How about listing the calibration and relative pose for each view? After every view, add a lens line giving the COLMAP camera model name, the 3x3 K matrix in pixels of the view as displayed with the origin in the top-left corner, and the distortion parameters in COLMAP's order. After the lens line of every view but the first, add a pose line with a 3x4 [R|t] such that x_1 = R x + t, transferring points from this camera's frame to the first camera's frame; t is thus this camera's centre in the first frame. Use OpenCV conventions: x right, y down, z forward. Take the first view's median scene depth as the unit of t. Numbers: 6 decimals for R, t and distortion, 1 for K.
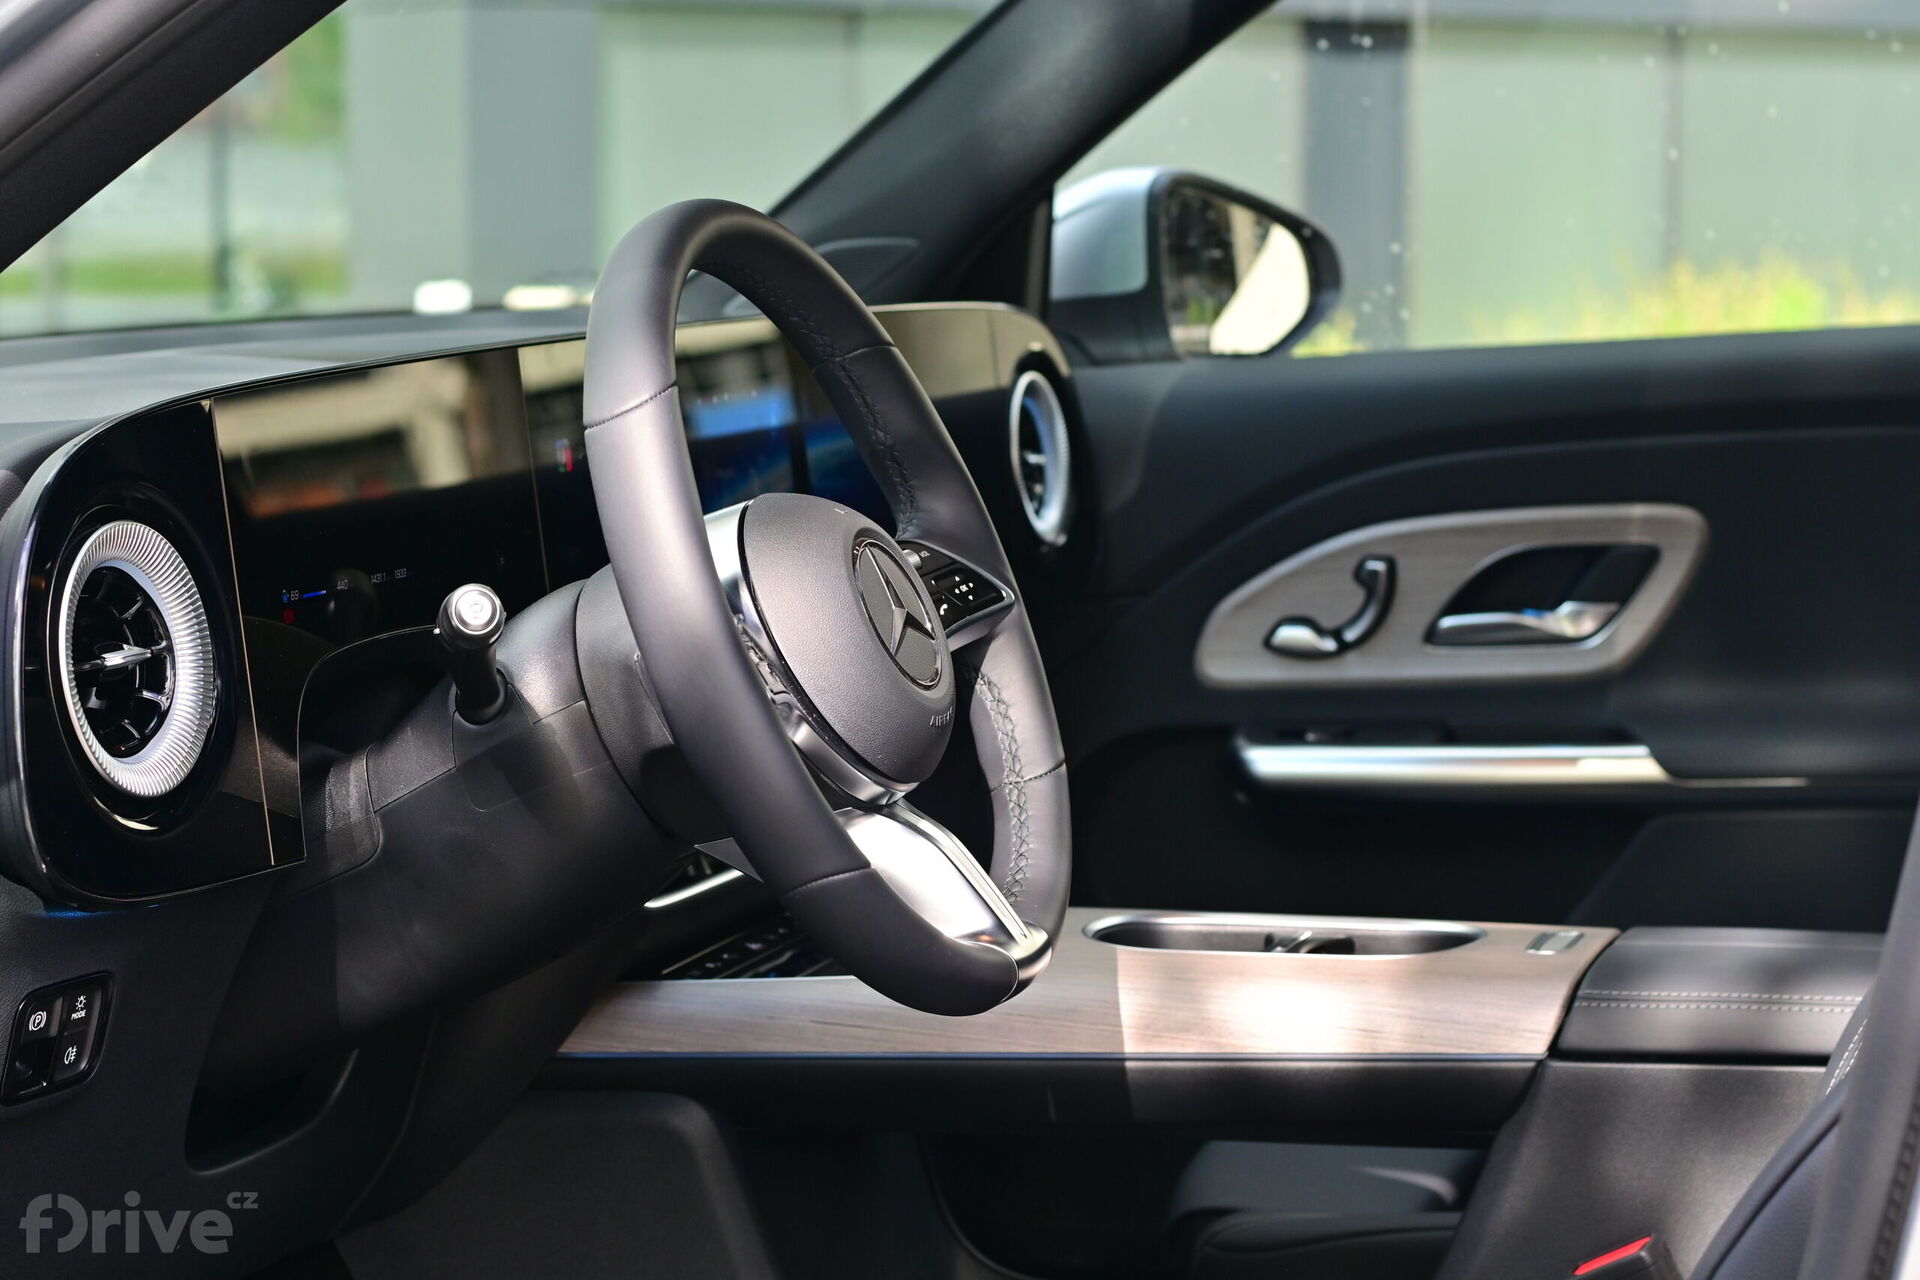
lens RADIAL K [[4317.8, 0, 960.0], [0, 4317.8, 640.0], [0, 0, 1]] dist [-0.049842, 0.139975]
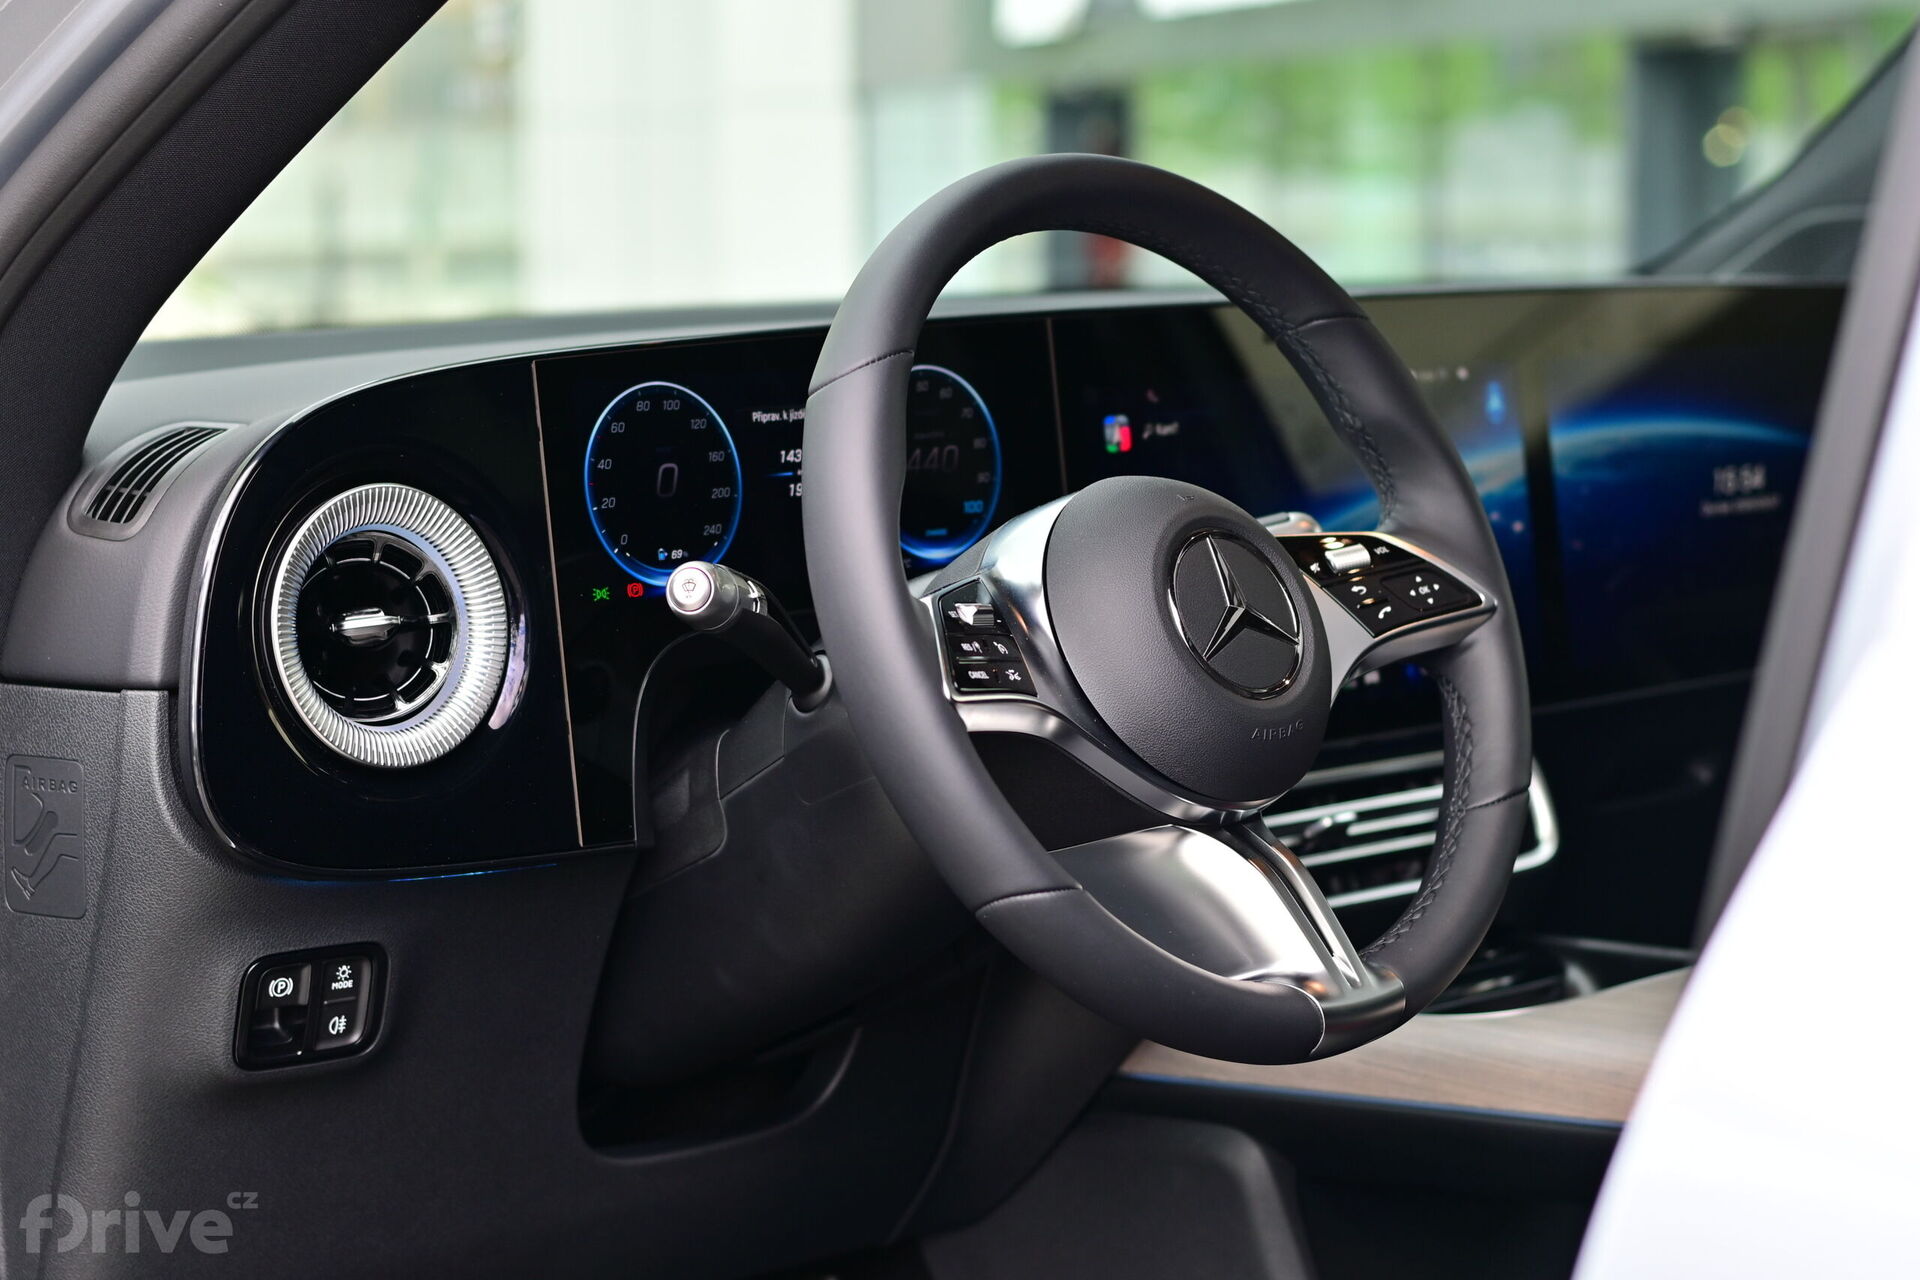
lens RADIAL K [[4317.8, 0, 960.0], [0, 4317.8, 640.0], [0, 0, 1]] dist [-0.049842, 0.139975]
pose [[0.907792, 0.044550, -0.417048, 0.325381], [-0.044601, 0.998958, 0.009628, -0.006802], [0.417043, 0.009860, 0.908833, 0.167564]]
